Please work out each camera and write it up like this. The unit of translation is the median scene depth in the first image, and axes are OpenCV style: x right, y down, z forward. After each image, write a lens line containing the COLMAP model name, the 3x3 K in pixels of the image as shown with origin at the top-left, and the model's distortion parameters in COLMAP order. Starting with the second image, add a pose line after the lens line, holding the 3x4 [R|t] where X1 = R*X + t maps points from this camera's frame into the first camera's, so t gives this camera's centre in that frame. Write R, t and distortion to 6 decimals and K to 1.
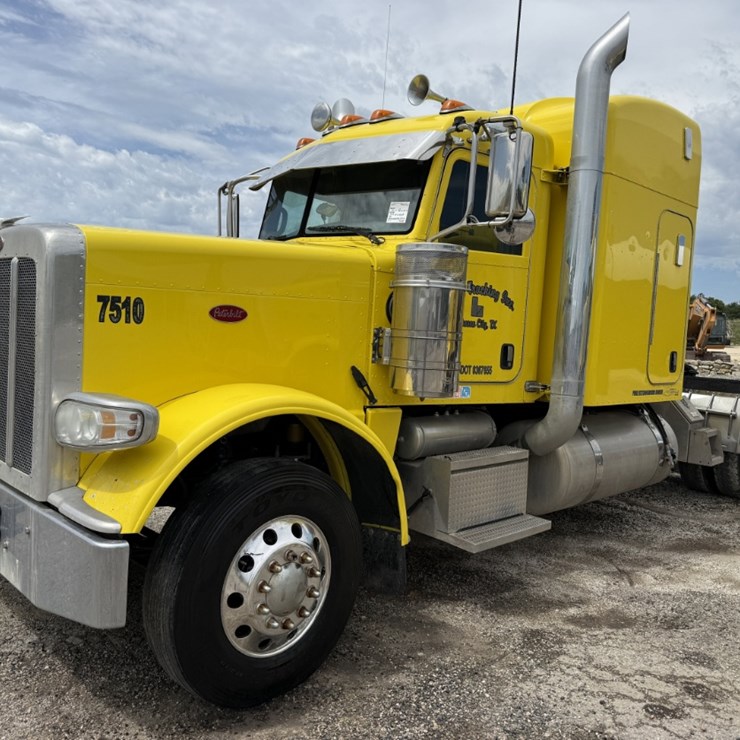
lens RADIAL K [[777.2, 0, 371.7], [0, 777.2, 374.3], [0, 0, 1]] dist [0.056745, 0.000000]
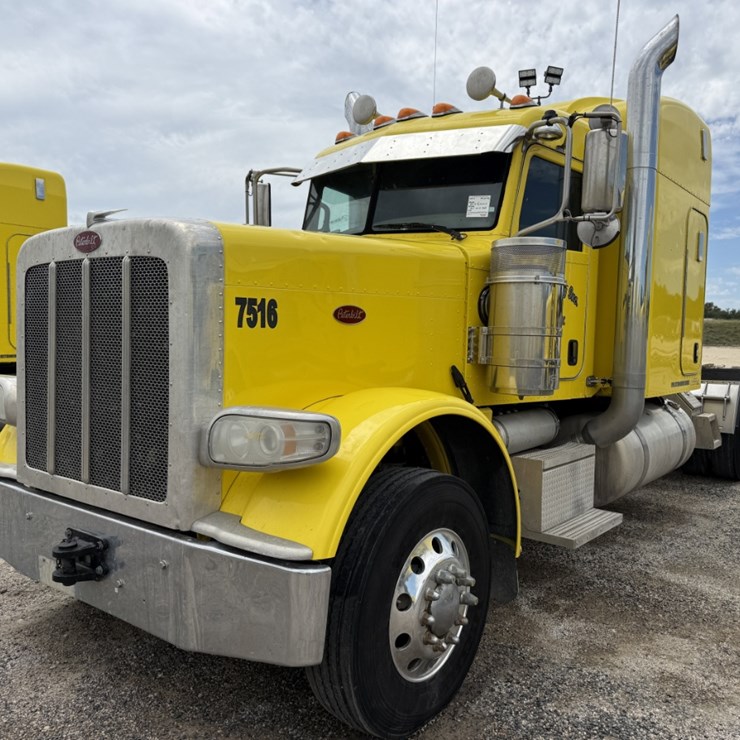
lens RADIAL K [[754.4, 0, 371.1], [0, 754.4, 373.4], [0, 0, 1]] dist [0.049006, 0.000000]
pose [[0.982620, -0.038443, 0.181606, -0.281362], [0.039250, 0.999229, -0.000851, -0.005129], [-0.181433, 0.007964, 0.983371, 0.093516]]
